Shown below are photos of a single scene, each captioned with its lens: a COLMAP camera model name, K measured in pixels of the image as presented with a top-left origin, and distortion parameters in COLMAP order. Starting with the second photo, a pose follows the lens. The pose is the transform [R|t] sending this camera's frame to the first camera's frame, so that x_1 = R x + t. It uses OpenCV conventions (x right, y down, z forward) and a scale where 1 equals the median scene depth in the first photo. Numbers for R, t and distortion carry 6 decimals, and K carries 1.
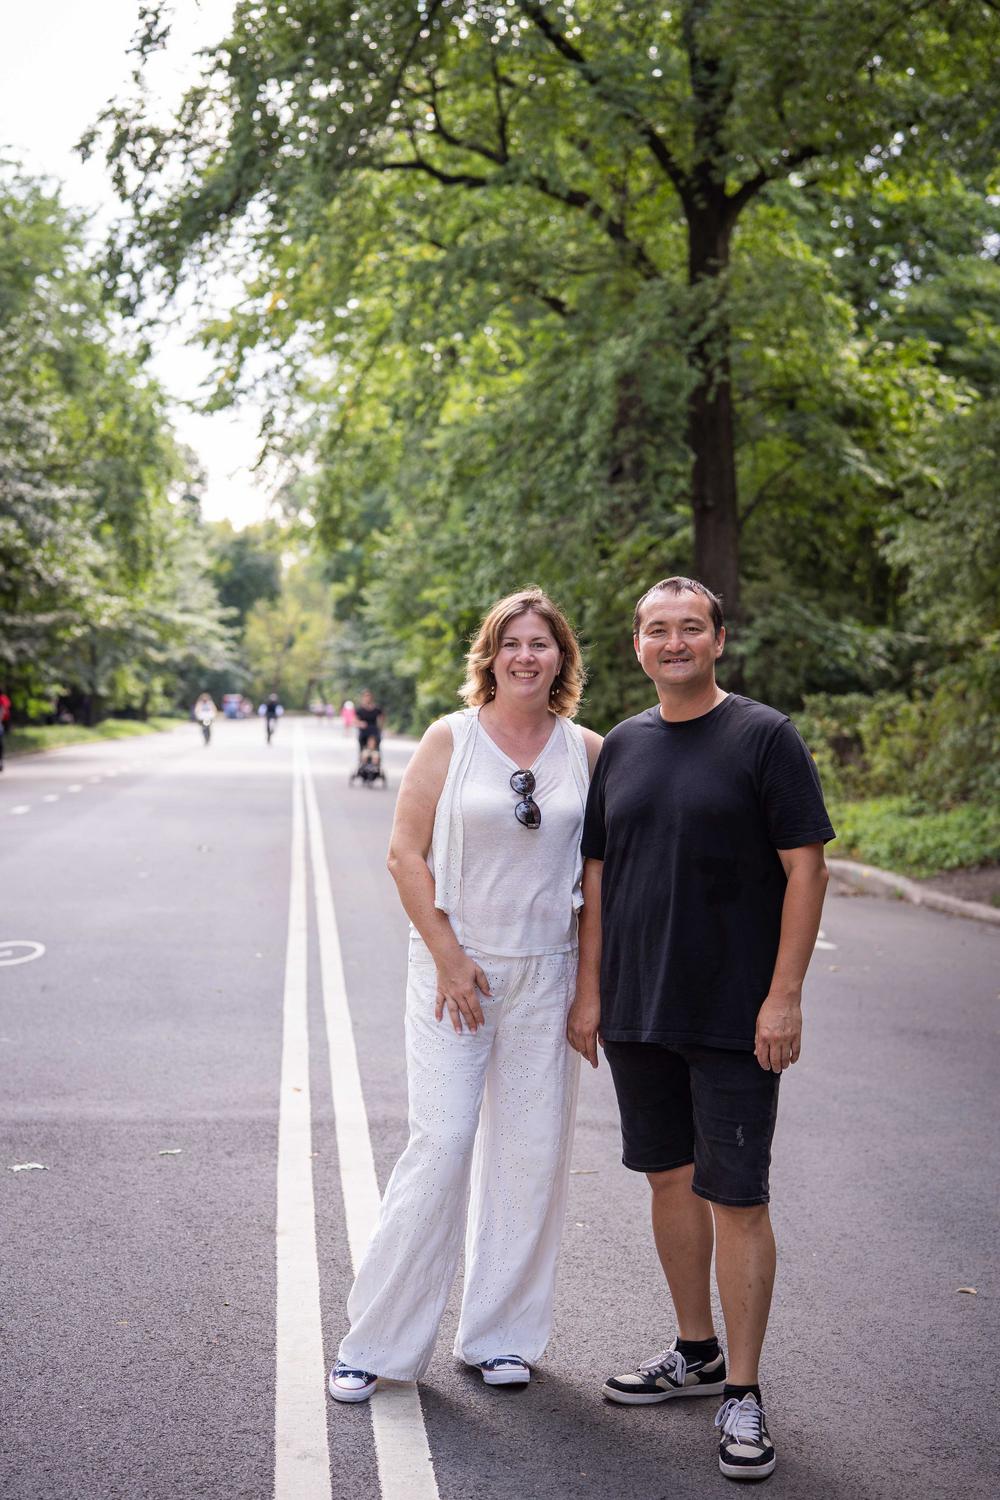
lens RADIAL K [[2300.1, 0, 498.9], [0, 2300.1, 713.9], [0, 0, 1]] dist [-0.021574, 0.114769]
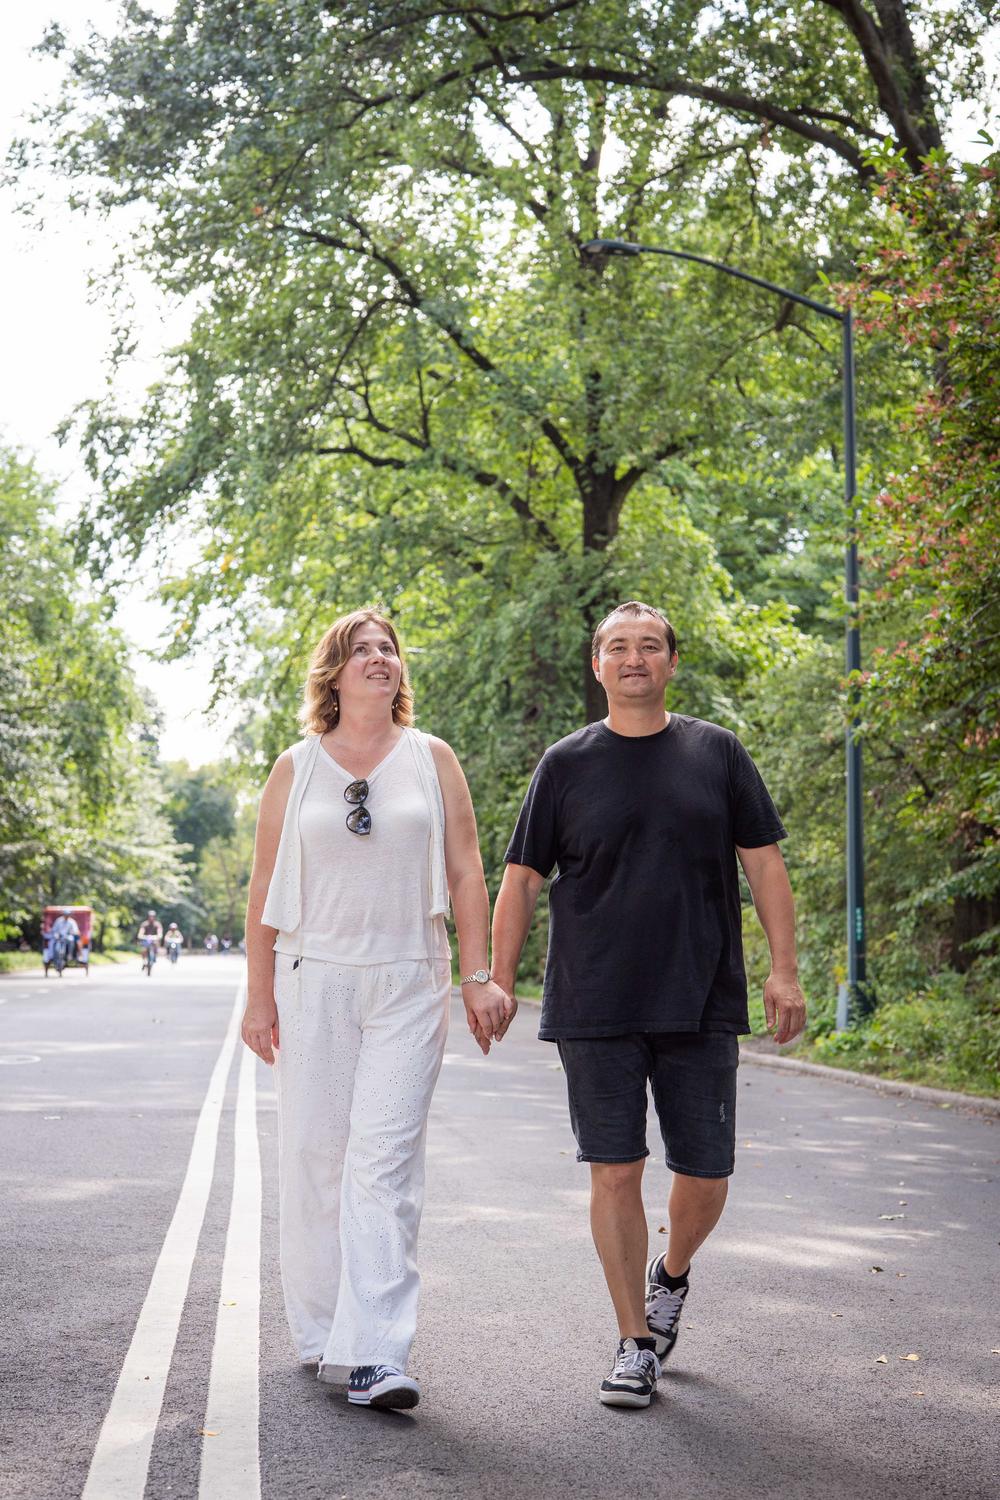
lens RADIAL K [[2287.8, 0, 497.9], [0, 2287.8, 750.3], [0, 0, 1]] dist [-0.012310, 0.053336]
pose [[0.999812, 0.003371, 0.019074, 0.014822], [-0.001660, 0.996027, -0.089035, 0.011833], [-0.019299, 0.088986, 0.995846, -0.114891]]
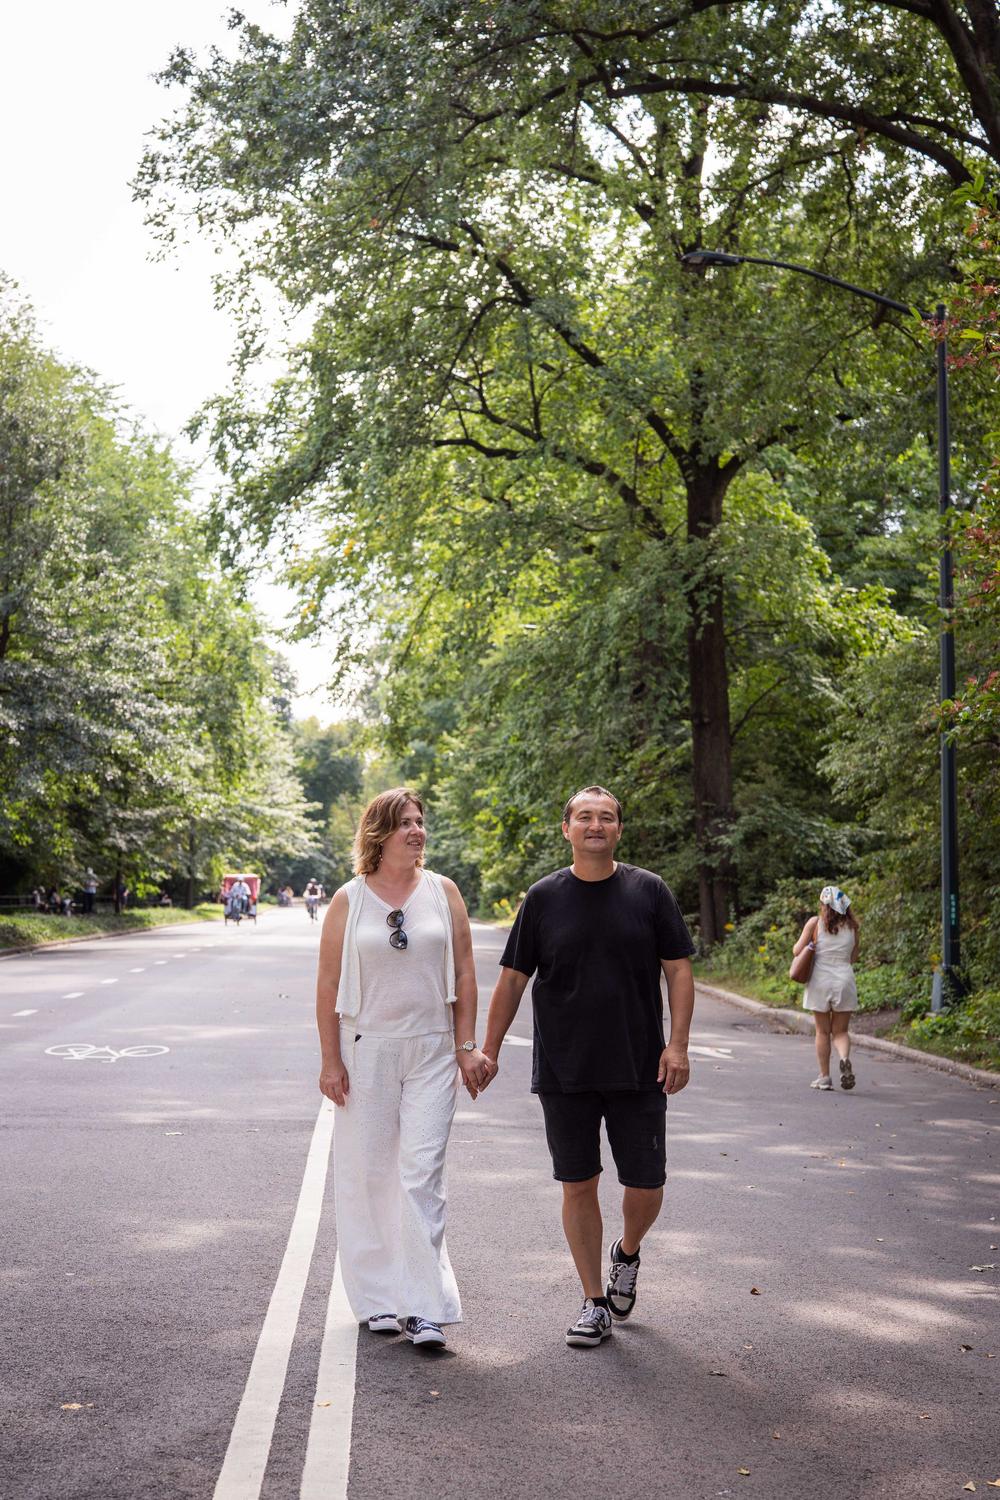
lens RADIAL K [[2160.7, 0, 490.8], [0, 2160.7, 746.8], [0, 0, 1]] dist [-0.023067, 0.043575]
pose [[0.999348, -0.000573, -0.036114, 0.016386], [-0.001982, 0.997498, -0.070664, 0.002305], [0.036064, 0.070690, 0.996846, -0.109376]]
